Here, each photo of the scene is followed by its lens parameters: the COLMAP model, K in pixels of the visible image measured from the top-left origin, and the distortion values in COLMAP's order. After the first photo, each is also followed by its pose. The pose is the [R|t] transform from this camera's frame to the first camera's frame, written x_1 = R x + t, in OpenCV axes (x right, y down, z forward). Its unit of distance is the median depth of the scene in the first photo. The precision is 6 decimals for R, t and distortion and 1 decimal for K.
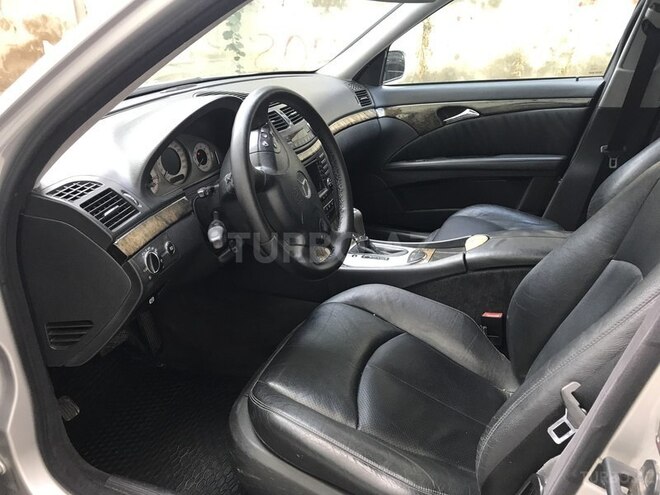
lens RADIAL K [[549.9, 0, 322.3], [0, 549.9, 245.4], [0, 0, 1]] dist [0.013265, -0.001654]
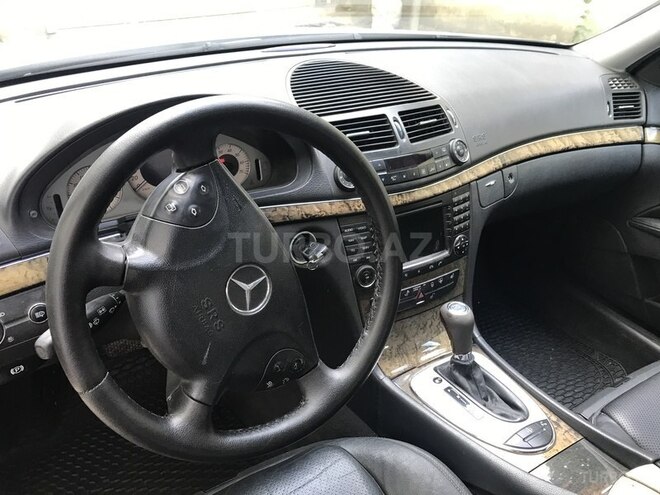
lens RADIAL K [[549.9, 0, 322.3], [0, 549.9, 245.4], [0, 0, 1]] dist [0.013265, -0.001654]
pose [[0.814441, 0.334651, -0.474020, 0.149485], [-0.278653, 0.942136, 0.186364, -0.152714], [0.508958, -0.019695, 0.860566, 0.327629]]
